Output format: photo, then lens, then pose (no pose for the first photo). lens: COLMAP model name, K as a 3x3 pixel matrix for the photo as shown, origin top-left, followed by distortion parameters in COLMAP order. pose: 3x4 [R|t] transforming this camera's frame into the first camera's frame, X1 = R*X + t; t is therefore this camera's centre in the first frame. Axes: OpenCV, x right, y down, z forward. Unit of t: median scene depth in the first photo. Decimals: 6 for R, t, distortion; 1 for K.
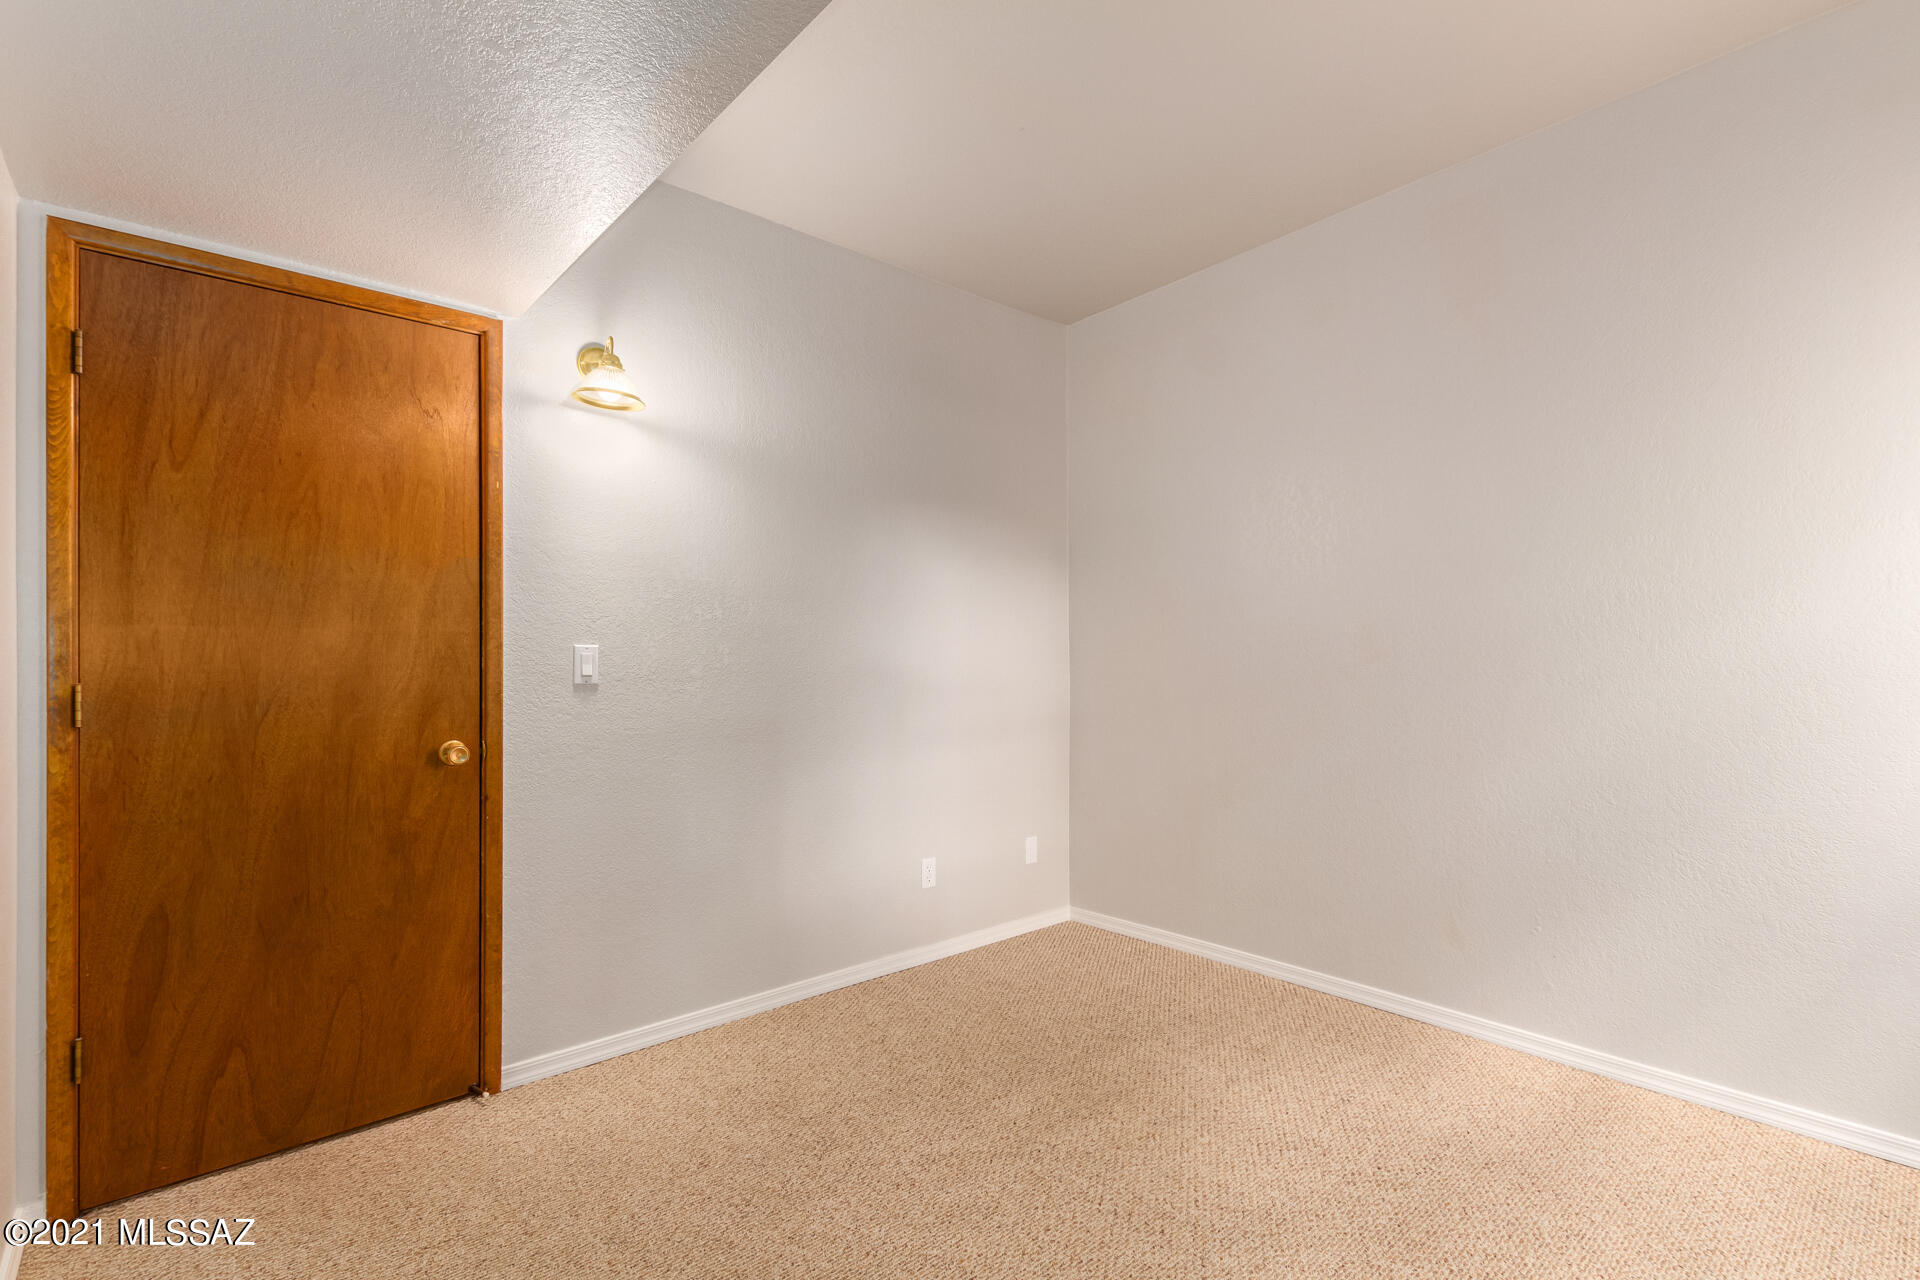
lens RADIAL K [[885.4, 0, 961.8], [0, 885.4, 655.0], [0, 0, 1]] dist [0.000021, -0.000196]
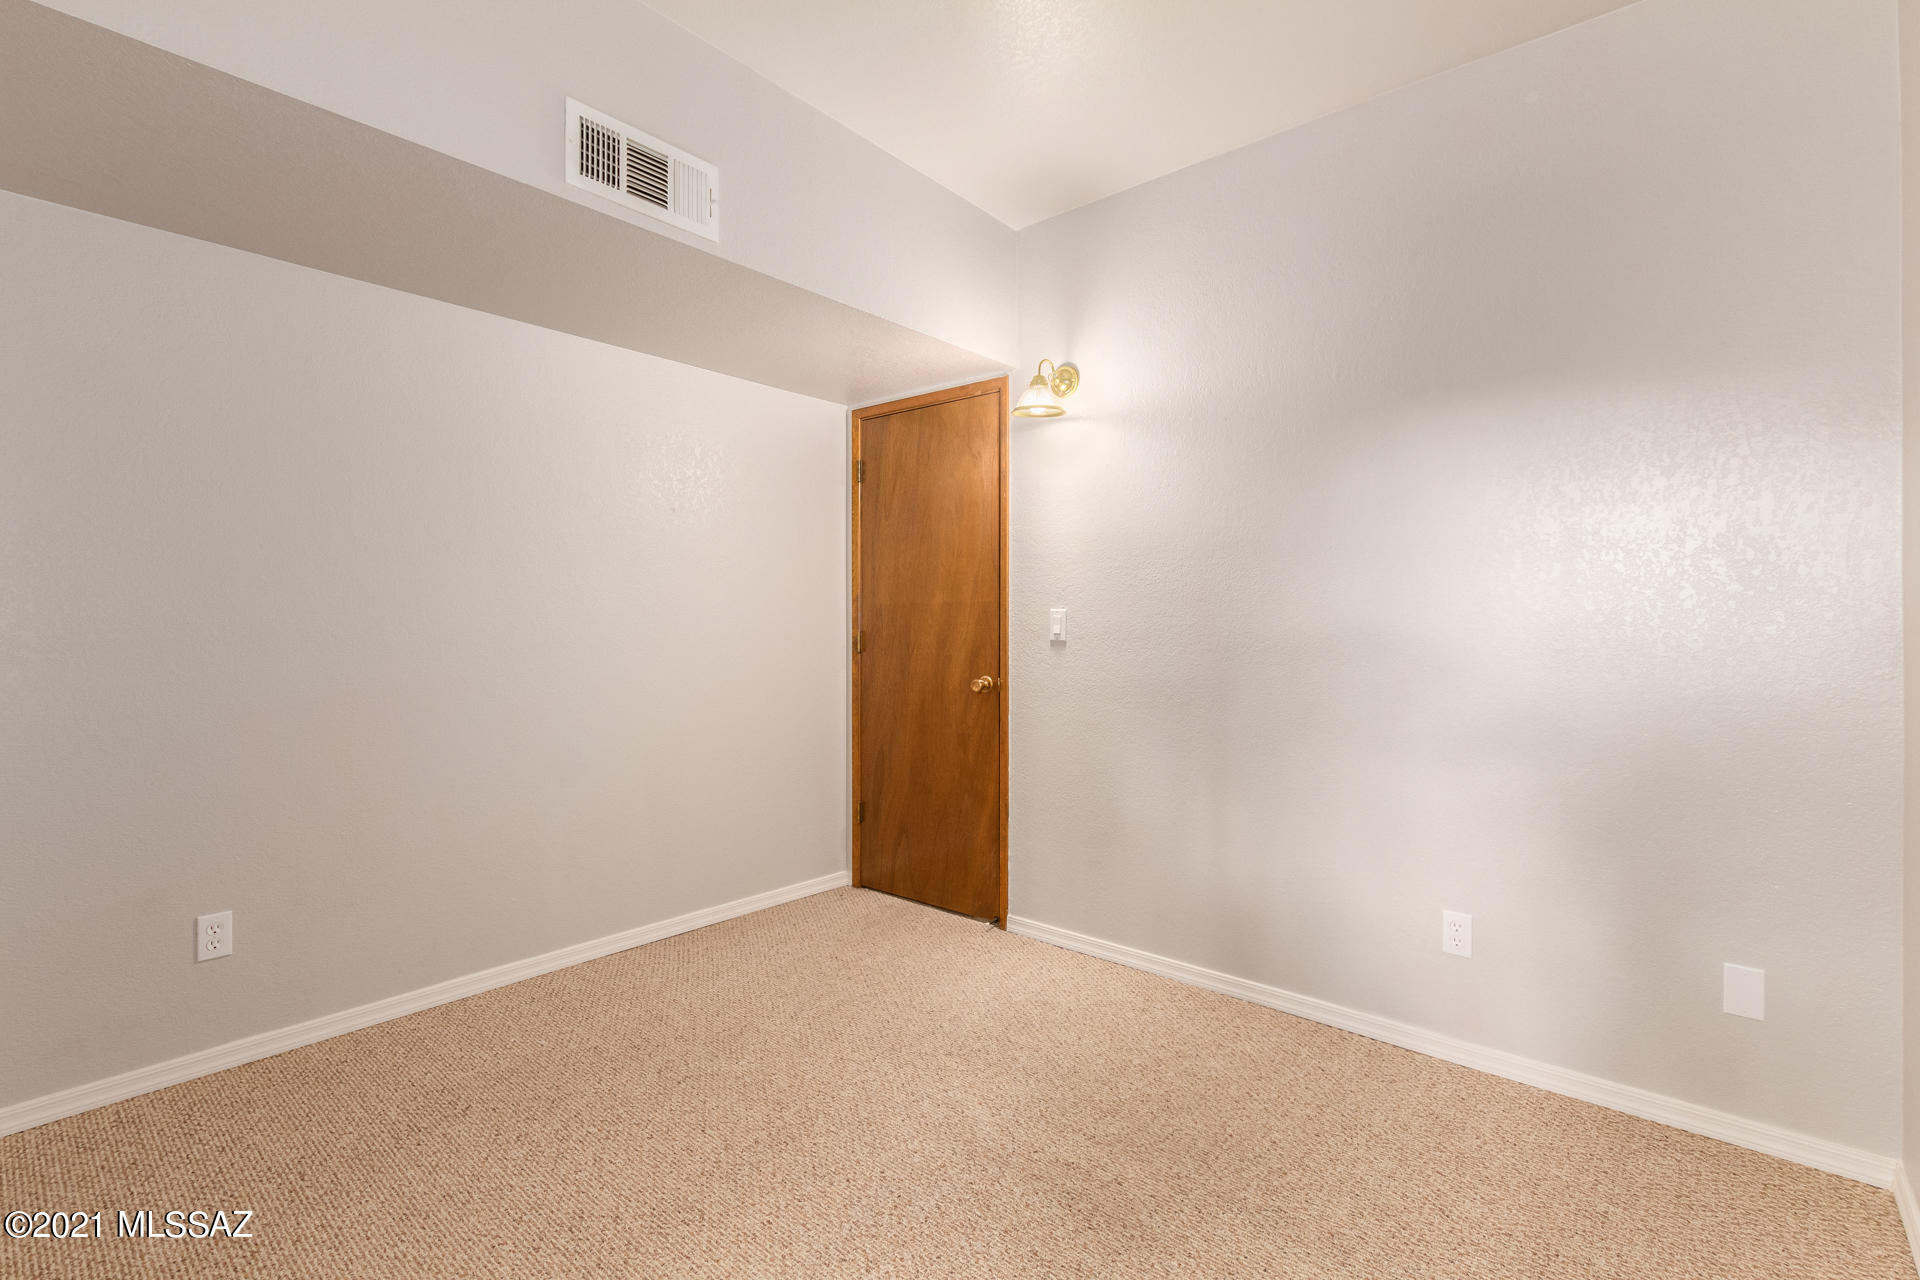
lens RADIAL K [[867.9, 0, 964.6], [0, 867.9, 630.2], [0, 0, 1]] dist [0.000738, -0.000916]
pose [[0.146380, 0.010100, -0.989177, 0.852400], [-0.006972, 0.999934, 0.009178, 0.008776], [0.989204, 0.005553, 0.146441, 0.767899]]
